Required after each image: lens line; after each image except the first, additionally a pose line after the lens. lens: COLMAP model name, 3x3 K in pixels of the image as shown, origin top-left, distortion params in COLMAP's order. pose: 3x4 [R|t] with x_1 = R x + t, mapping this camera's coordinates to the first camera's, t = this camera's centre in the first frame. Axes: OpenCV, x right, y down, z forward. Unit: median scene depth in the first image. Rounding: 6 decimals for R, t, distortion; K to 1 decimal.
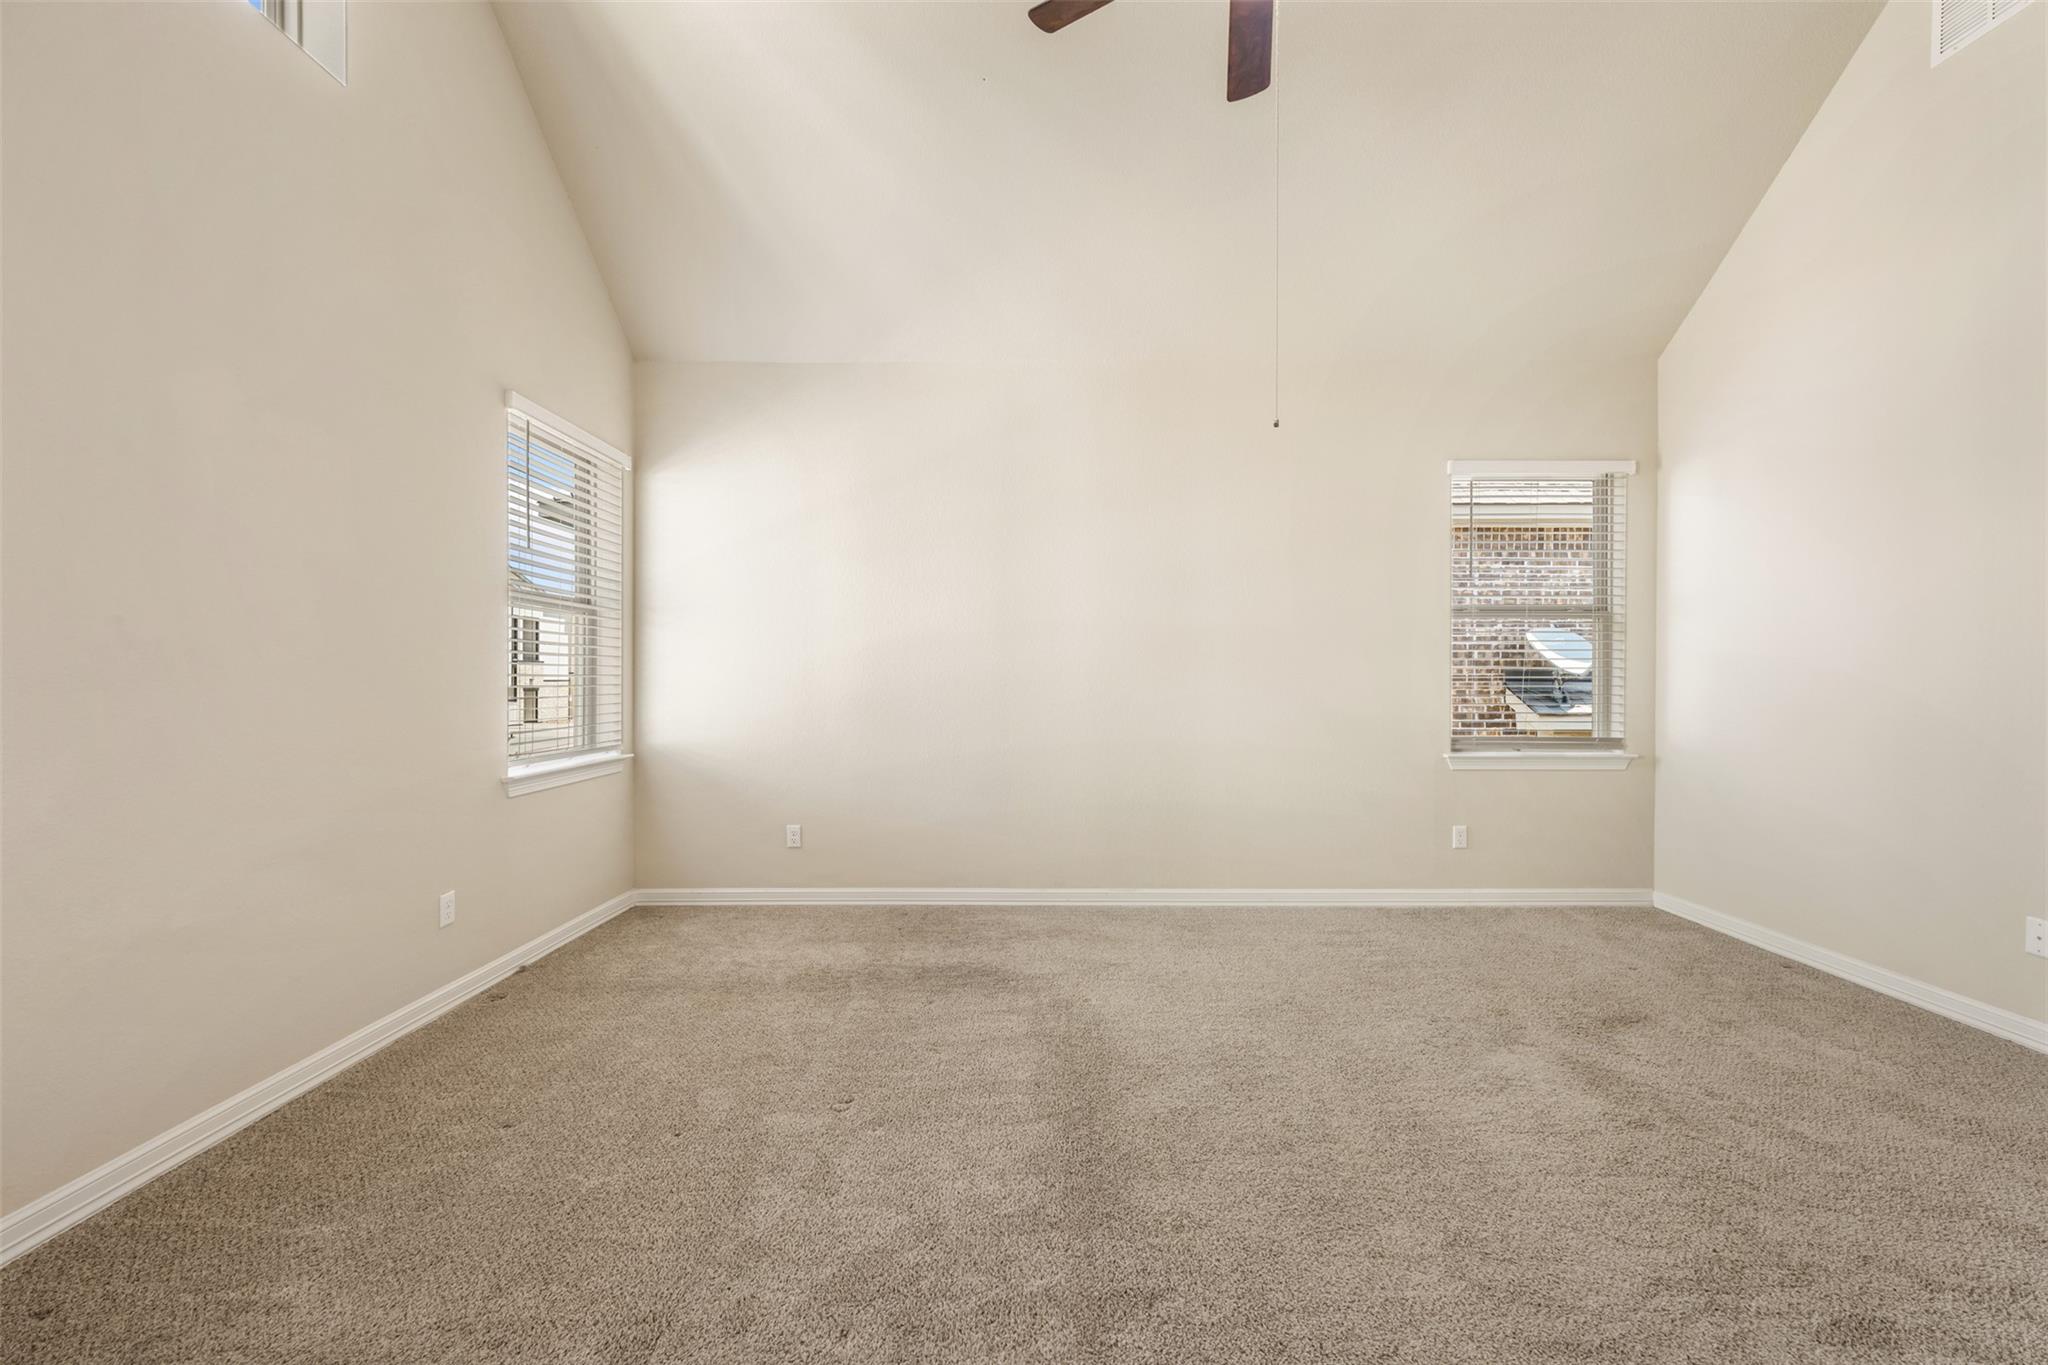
lens RADIAL K [[813.3, 0, 1024.0], [0, 813.3, 682.5], [0, 0, 1]] dist [0.000213, -0.000250]
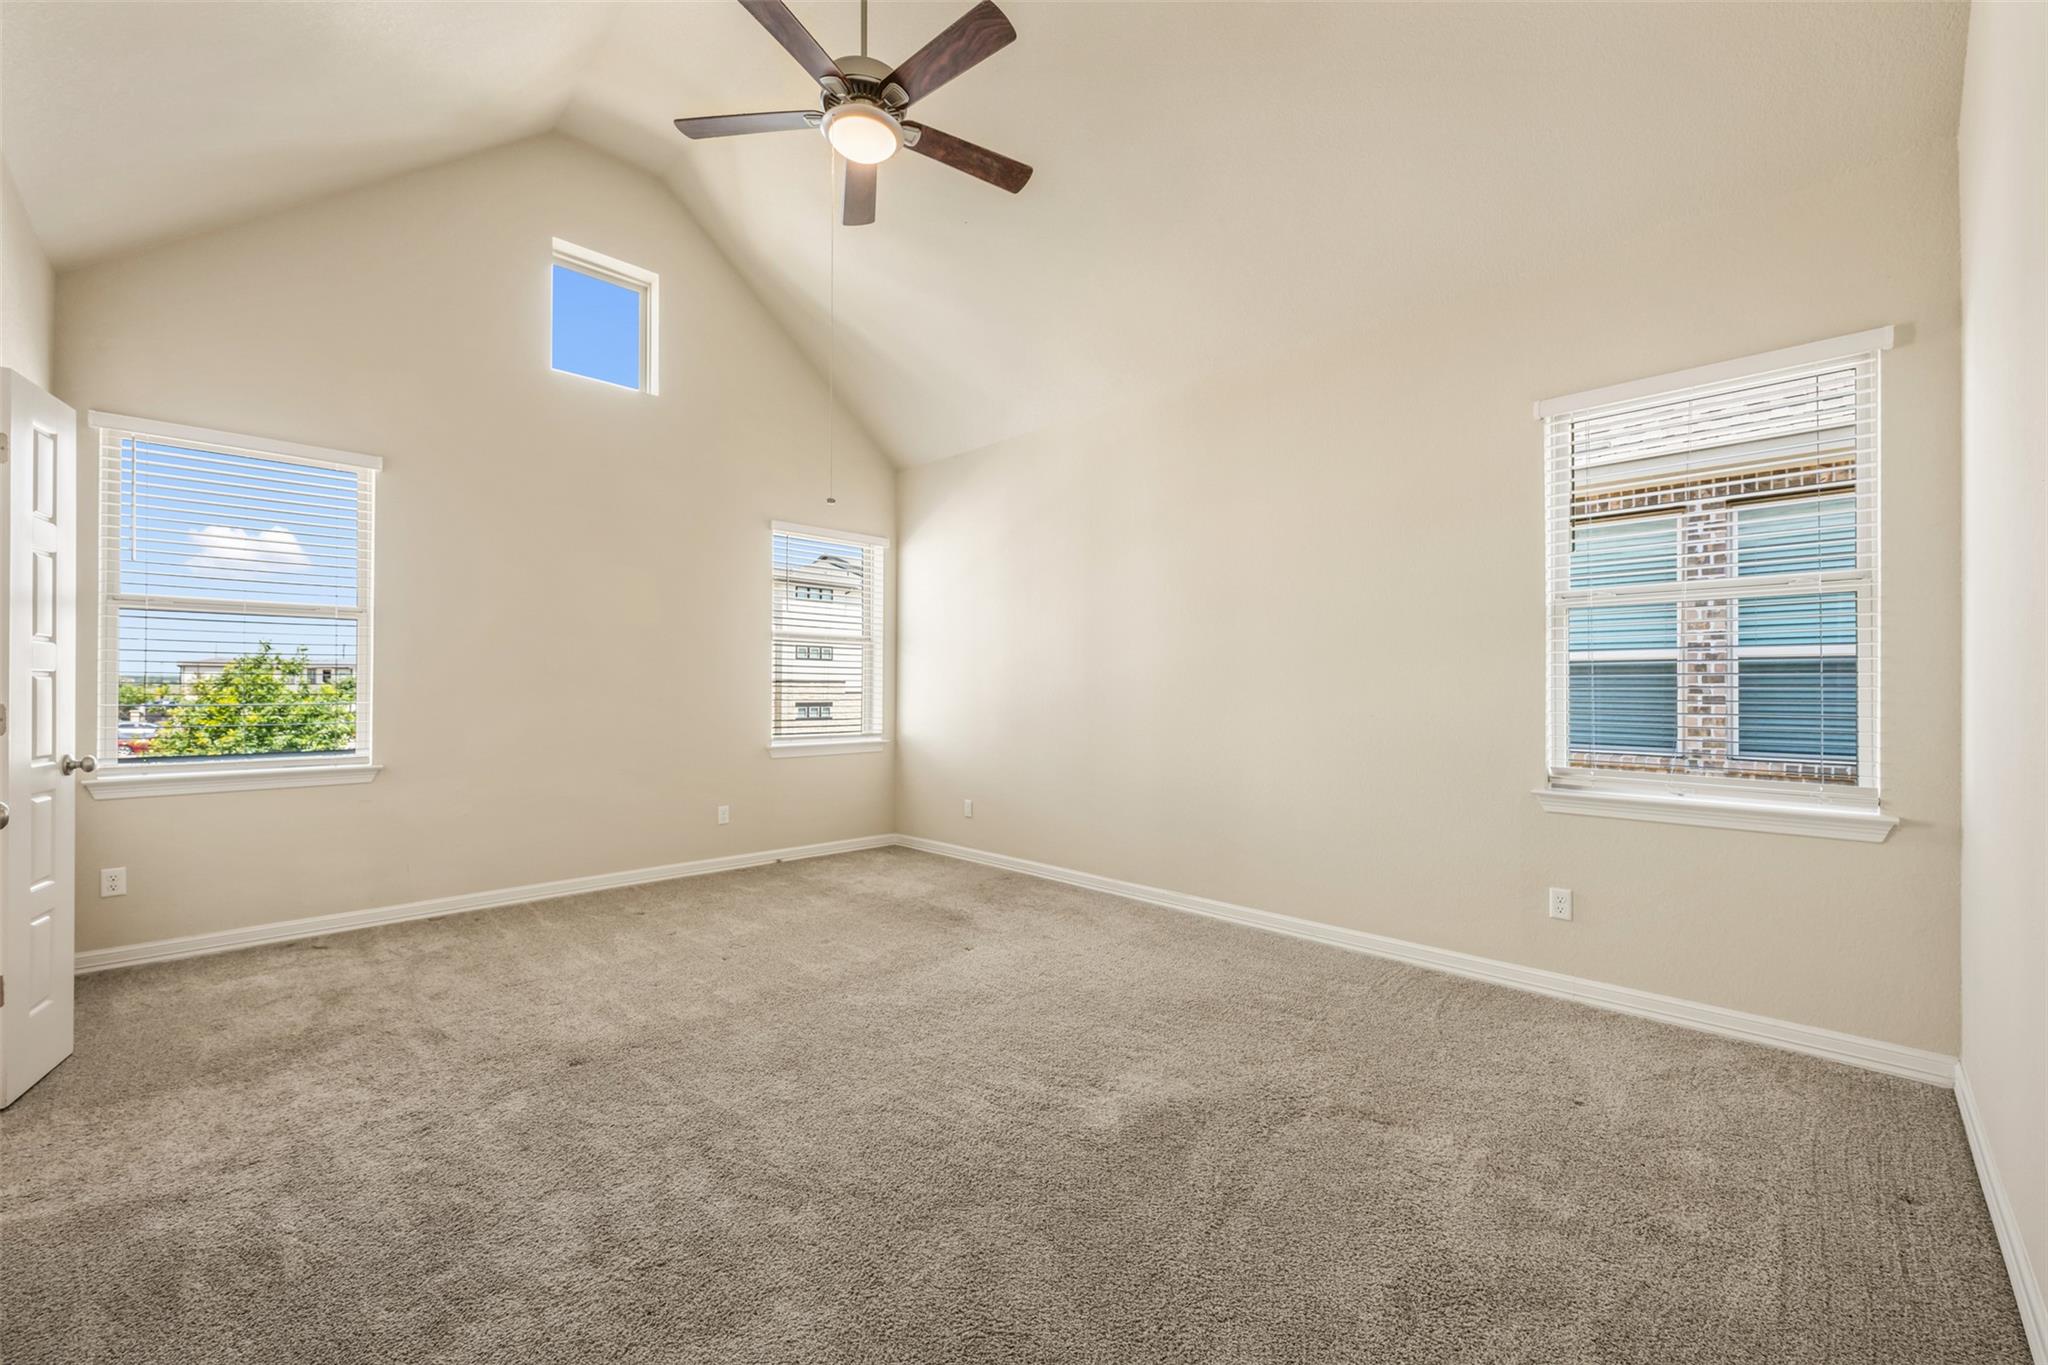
lens RADIAL K [[813.3, 0, 1024.0], [0, 813.3, 682.5], [0, 0, 1]] dist [0.000213, -0.000250]
pose [[0.703338, -0.006544, -0.710826, 0.749800], [-0.006413, 0.999859, -0.015550, 0.003929], [0.710827, 0.015495, 0.703196, 0.136082]]
